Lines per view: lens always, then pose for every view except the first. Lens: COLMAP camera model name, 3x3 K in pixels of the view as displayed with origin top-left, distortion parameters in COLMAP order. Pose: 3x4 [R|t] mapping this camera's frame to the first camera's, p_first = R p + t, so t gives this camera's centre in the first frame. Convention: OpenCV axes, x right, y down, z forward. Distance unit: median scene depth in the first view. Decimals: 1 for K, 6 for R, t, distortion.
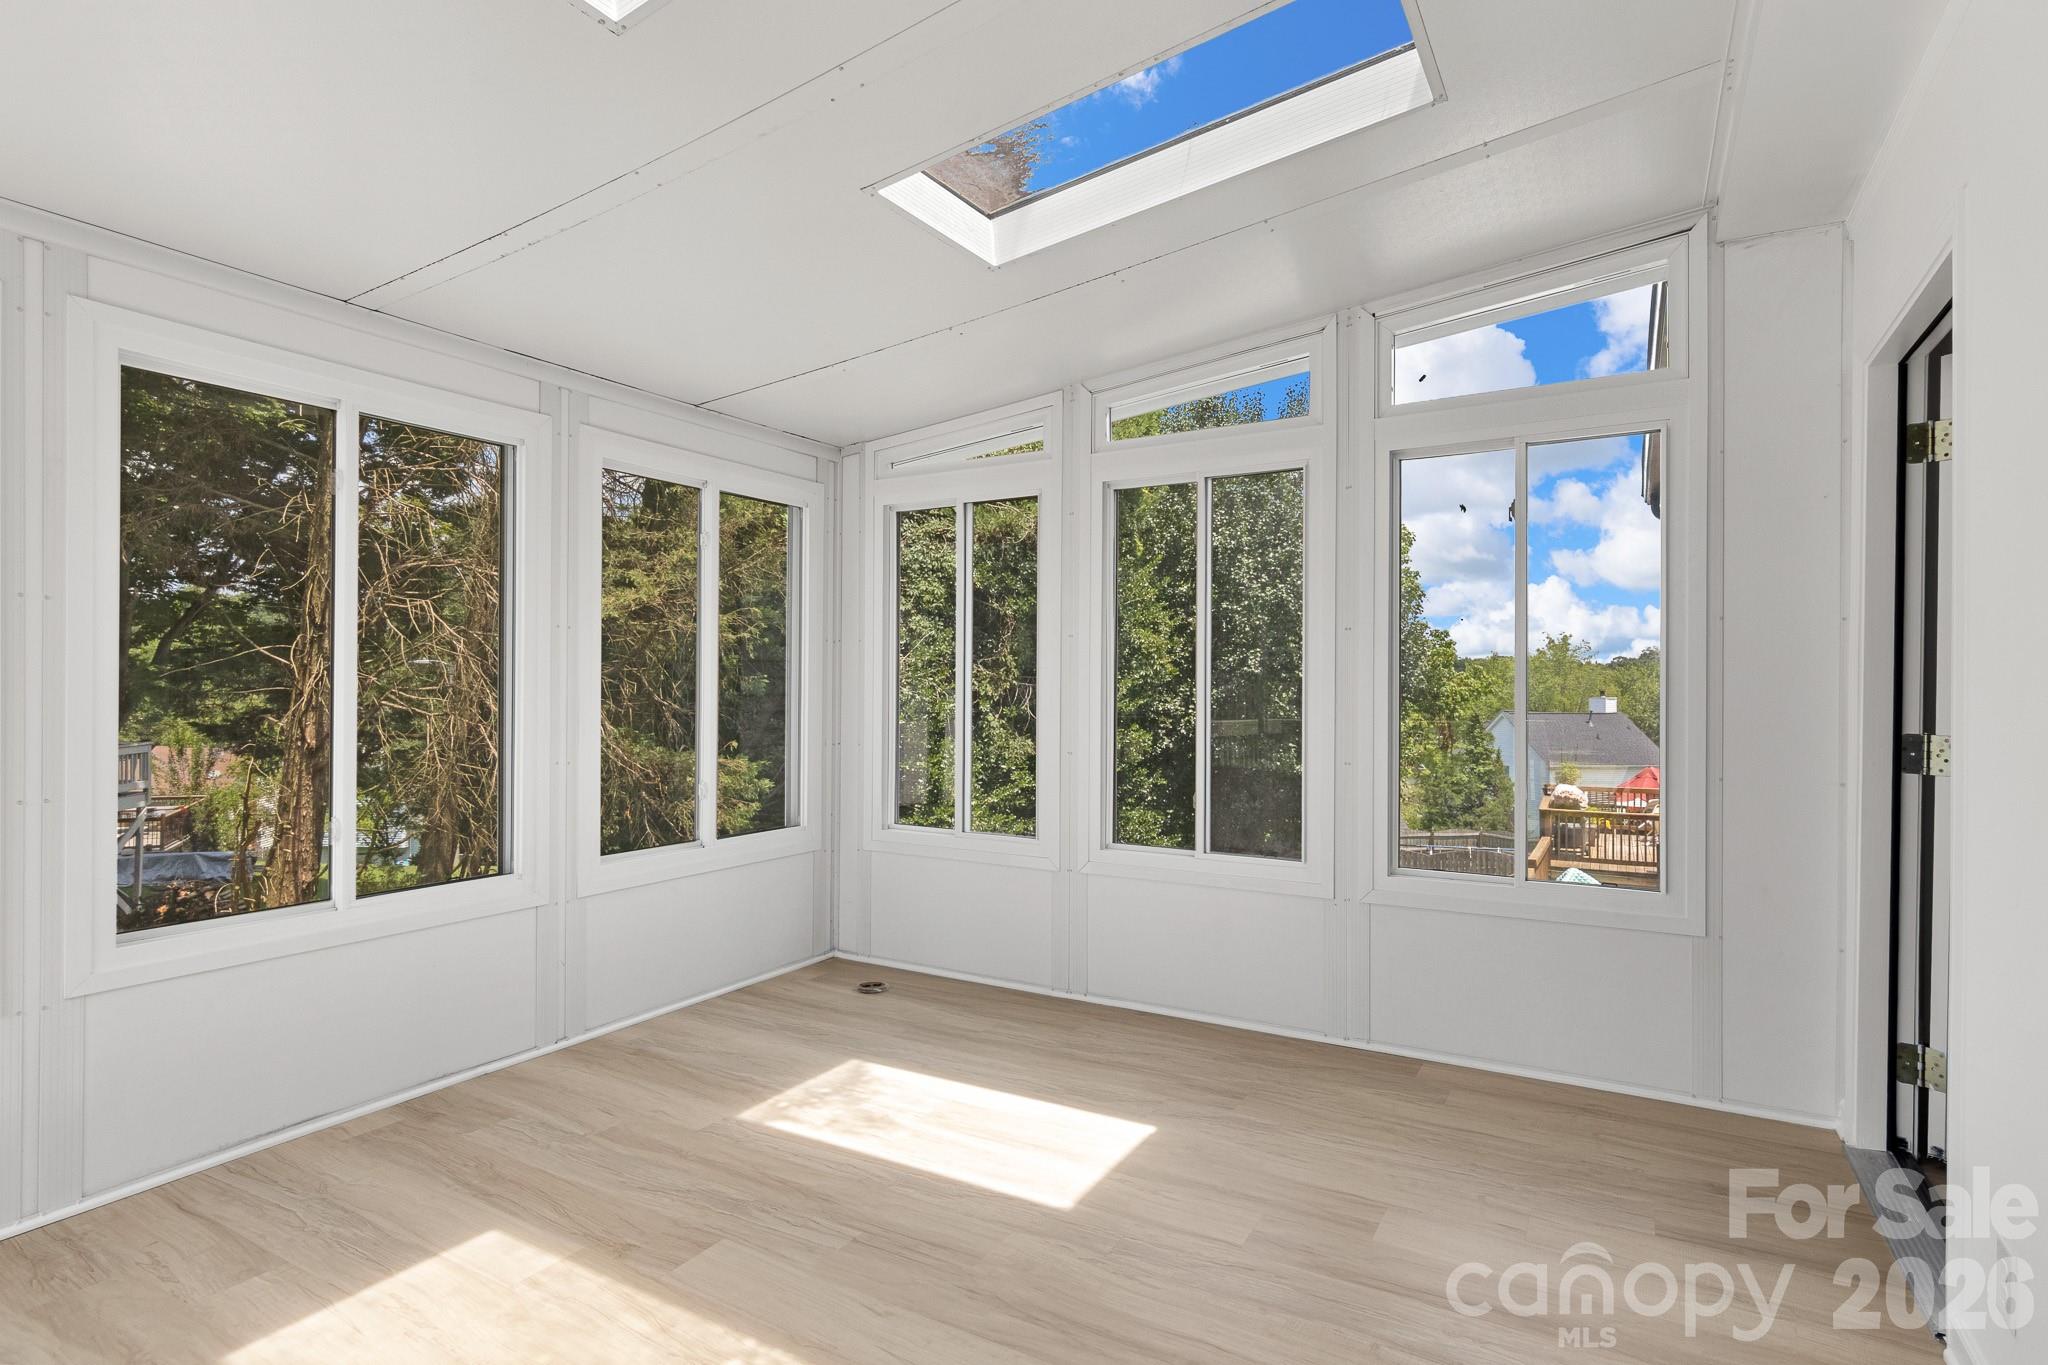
lens RADIAL K [[1069.0, 0, 1013.2], [0, 1069.0, 683.3], [0, 0, 1]] dist [0.003157, 0.001860]
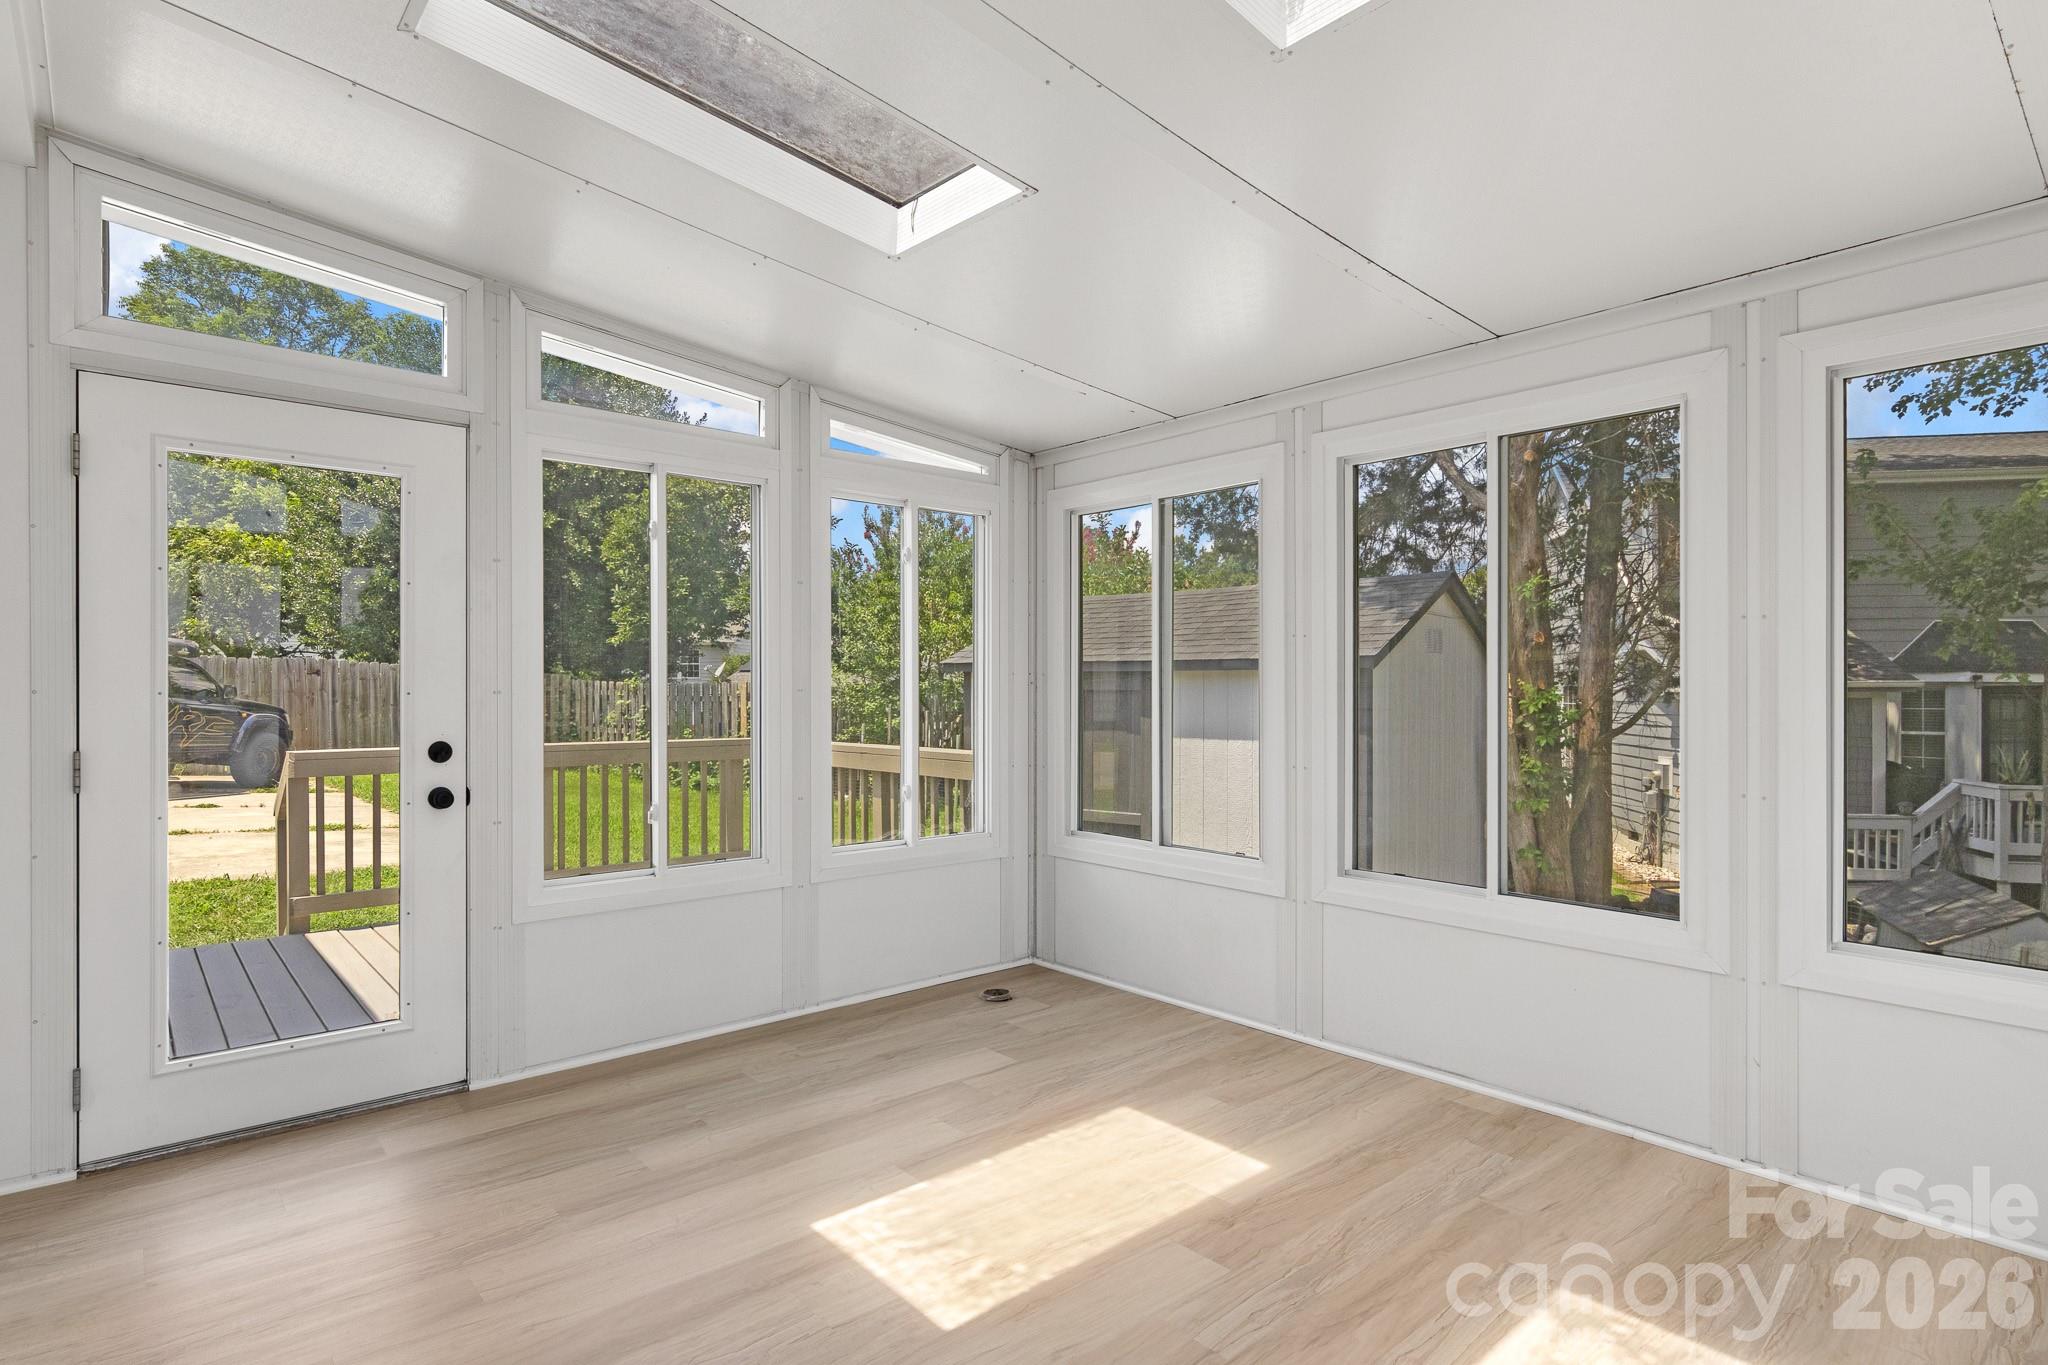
lens RADIAL K [[1079.7, 0, 1009.9], [0, 1079.7, 686.3], [0, 0, 1]] dist [-0.000411, 0.001334]
pose [[-0.334890, -0.005060, -0.942244, 0.650113], [-0.001076, 0.999987, -0.004988, 0.002354], [0.942257, -0.000656, -0.334891, 1.046342]]
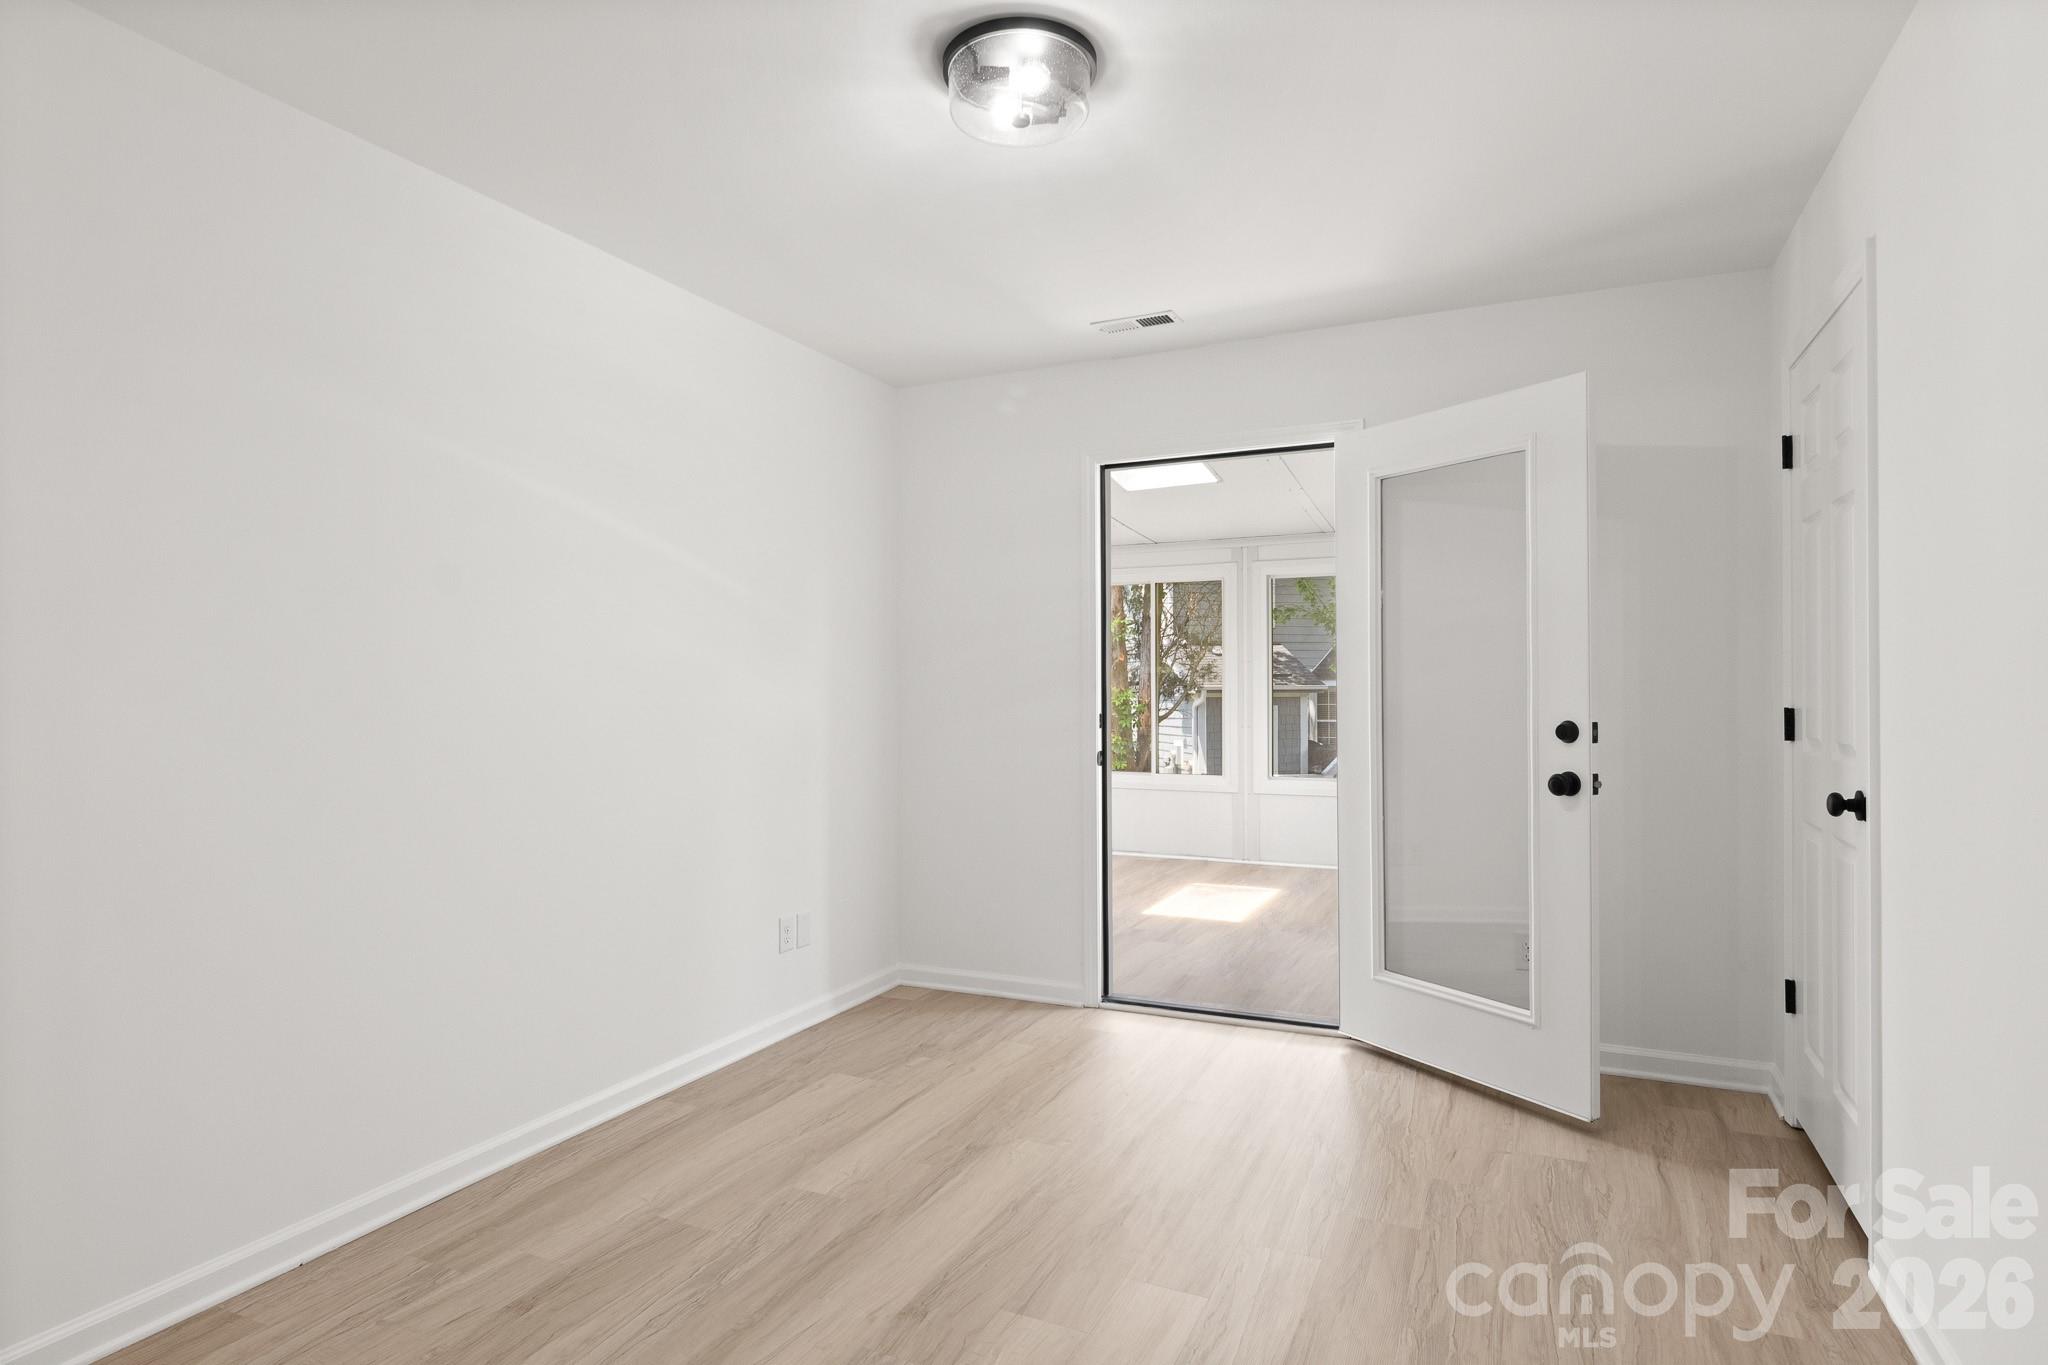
lens RADIAL K [[1081.2, 0, 1012.3], [0, 1081.2, 673.1], [0, 0, 1]] dist [-0.003737, -0.000852]
pose [[0.065418, -0.021631, -0.997623, 2.332841], [0.002625, 0.999765, -0.021505, 0.024985], [0.997854, -0.001212, 0.065460, 0.543883]]
